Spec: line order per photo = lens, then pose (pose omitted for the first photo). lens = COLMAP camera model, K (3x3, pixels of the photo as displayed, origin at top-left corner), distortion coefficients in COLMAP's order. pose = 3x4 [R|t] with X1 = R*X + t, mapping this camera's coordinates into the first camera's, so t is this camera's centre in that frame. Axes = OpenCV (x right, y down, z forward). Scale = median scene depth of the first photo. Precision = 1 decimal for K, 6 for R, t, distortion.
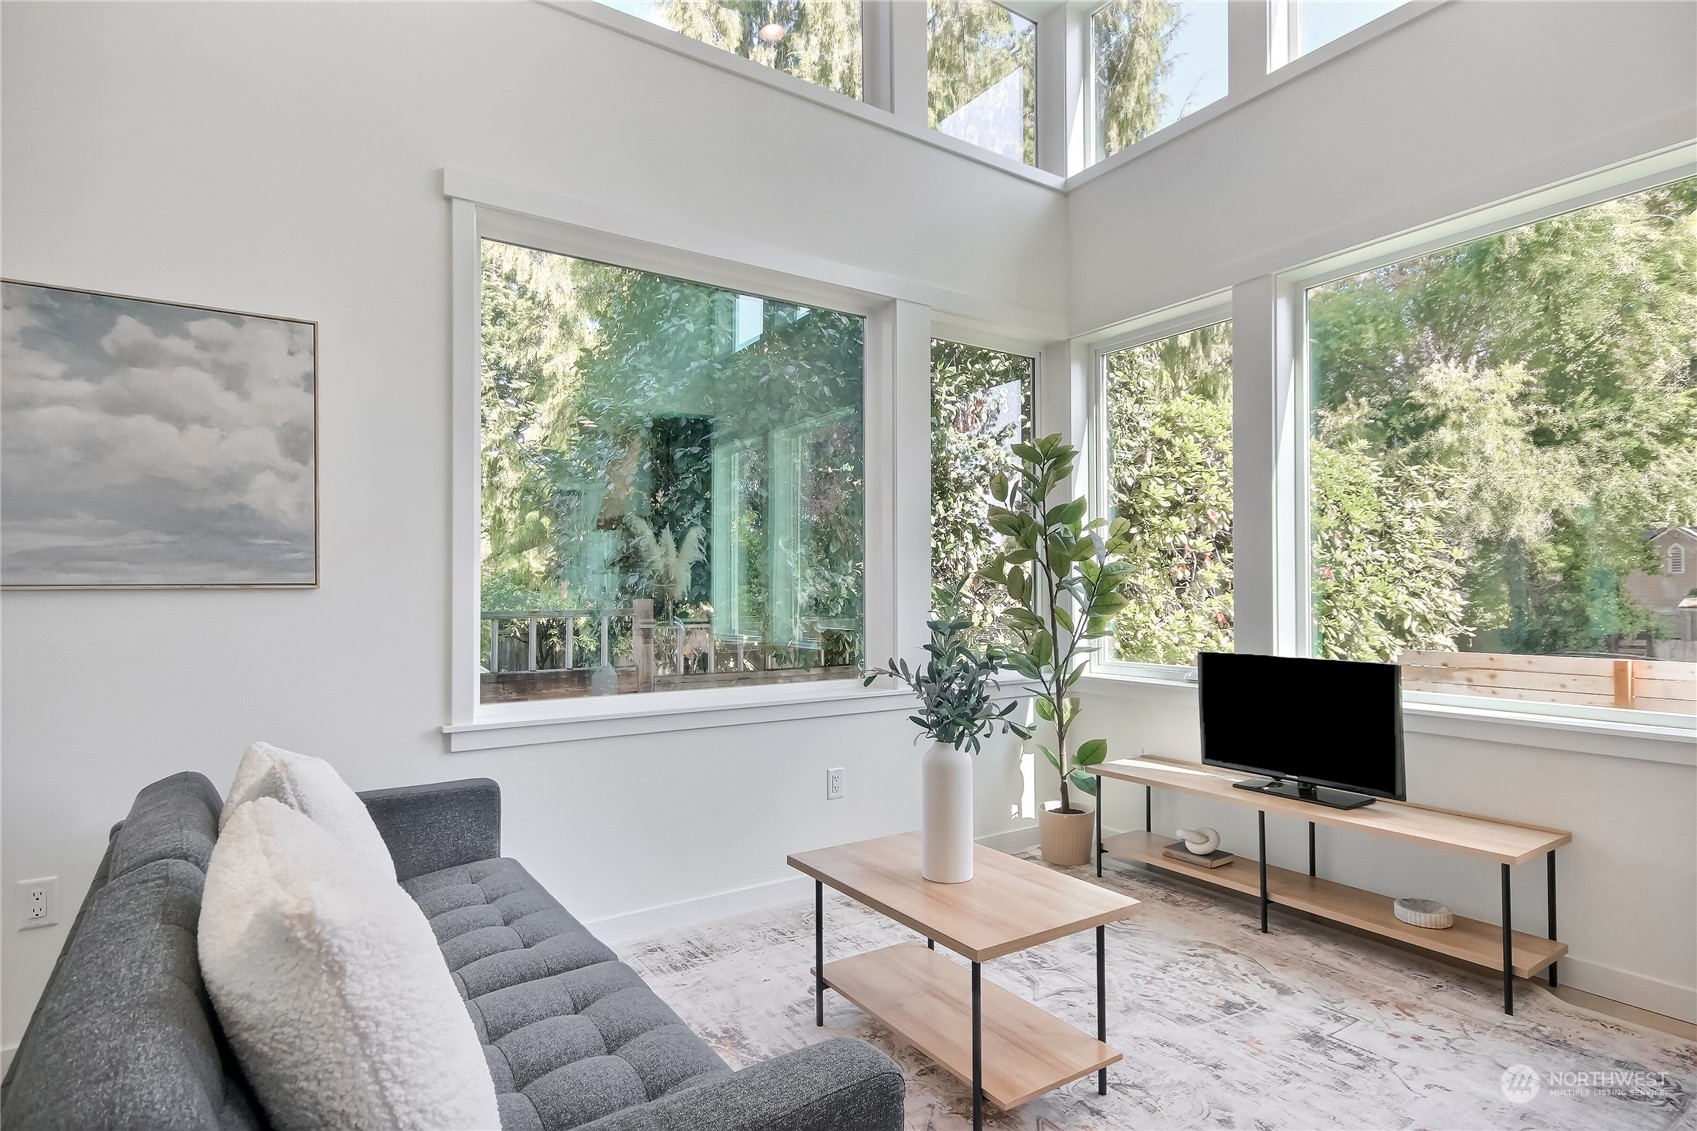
lens RADIAL K [[895.6, 0, 868.8], [0, 895.6, 582.4], [0, 0, 1]] dist [0.000434, -0.000068]
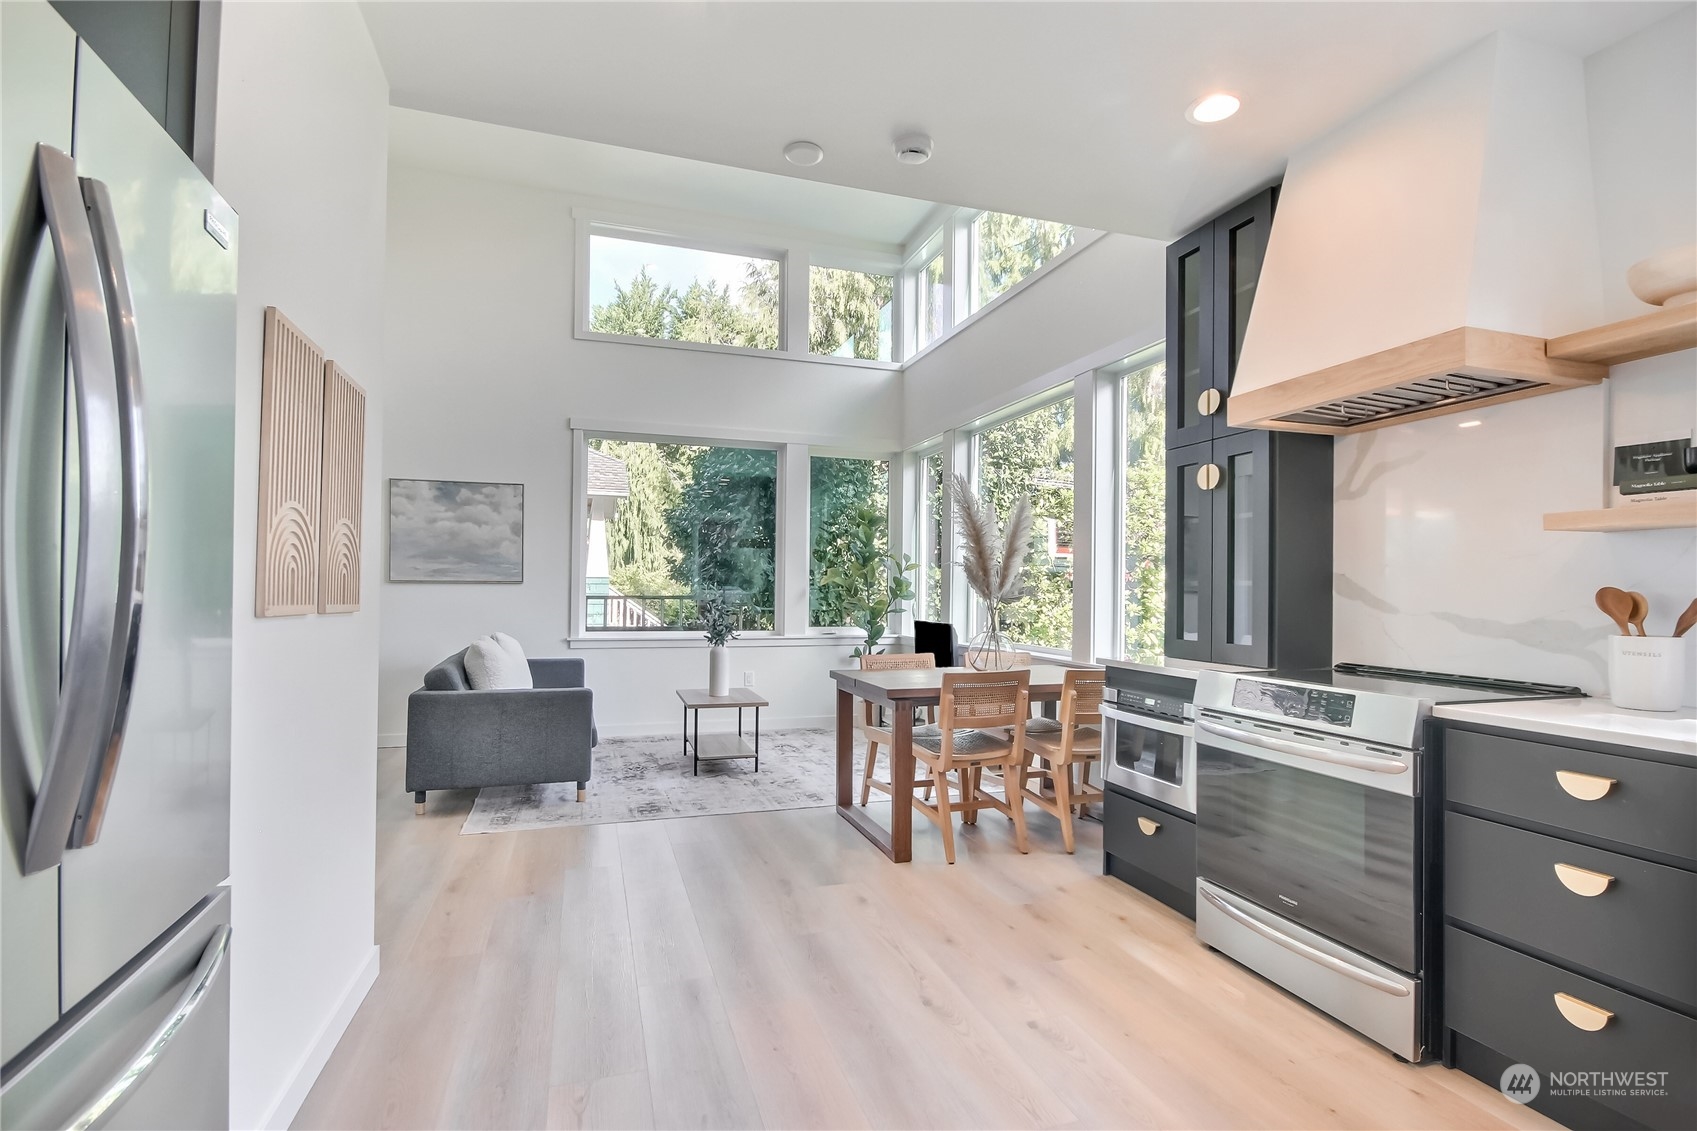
lens RADIAL K [[834.6, 0, 858.2], [0, 834.6, 578.6], [0, 0, 1]] dist [0.001142, 0.000168]
pose [[0.960247, 0.007092, -0.279061, 1.066537], [-0.008960, 0.999945, -0.005419, -0.002357], [0.279008, 0.007703, 0.960258, -1.142526]]
